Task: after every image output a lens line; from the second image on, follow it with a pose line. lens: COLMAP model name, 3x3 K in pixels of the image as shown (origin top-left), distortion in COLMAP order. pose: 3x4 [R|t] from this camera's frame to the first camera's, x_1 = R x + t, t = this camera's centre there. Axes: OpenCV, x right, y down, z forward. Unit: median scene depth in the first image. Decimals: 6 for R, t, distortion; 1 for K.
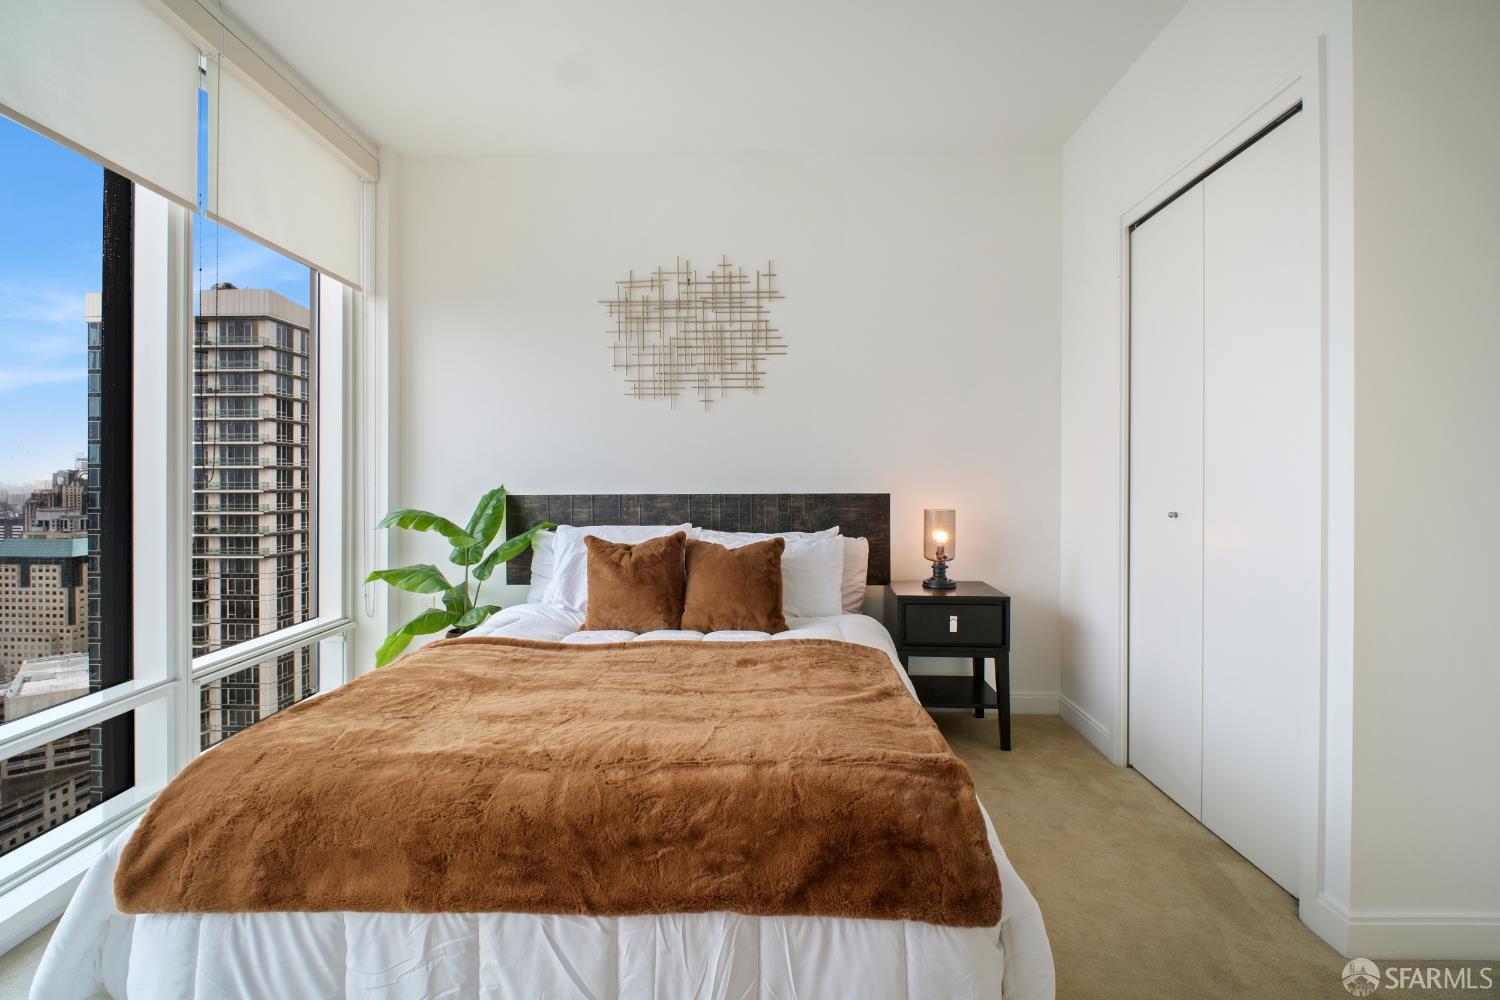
lens RADIAL K [[699.0, 0, 750.8], [0, 699.0, 498.5], [0, 0, 1]] dist [0.000690, -0.005754]
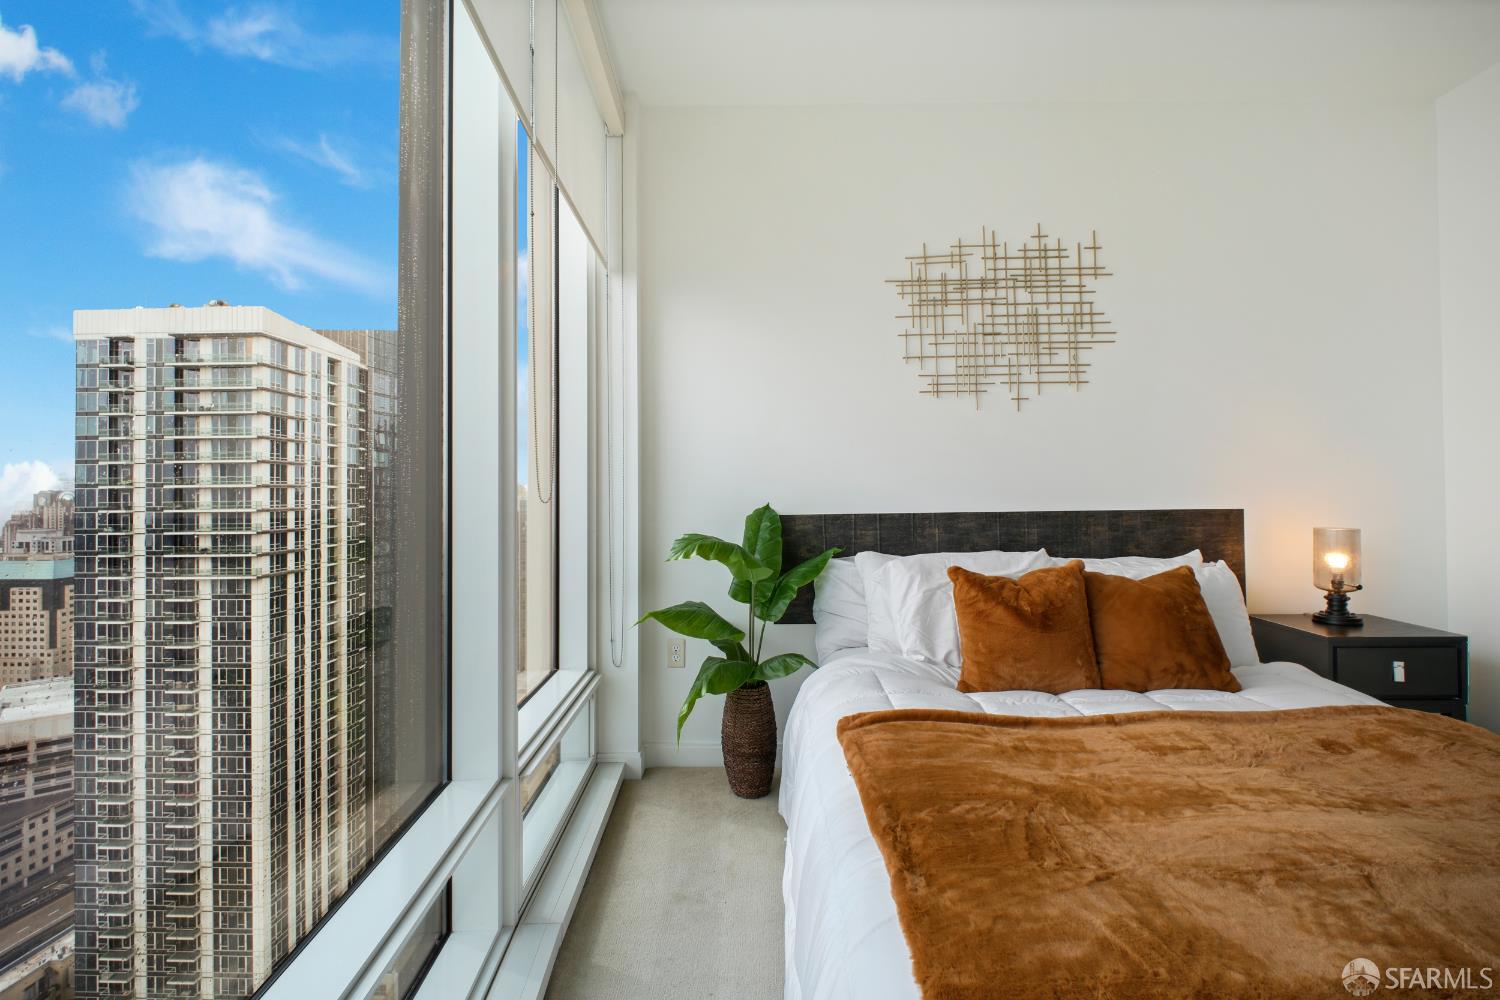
lens RADIAL K [[699.0, 0, 750.8], [0, 699.0, 498.5], [0, 0, 1]] dist [0.000690, -0.005754]
pose [[0.999838, -0.009573, 0.015239, -0.394543], [0.009877, 0.999751, -0.020018, -0.008500], [-0.015044, 0.020165, 0.999683, 0.179415]]
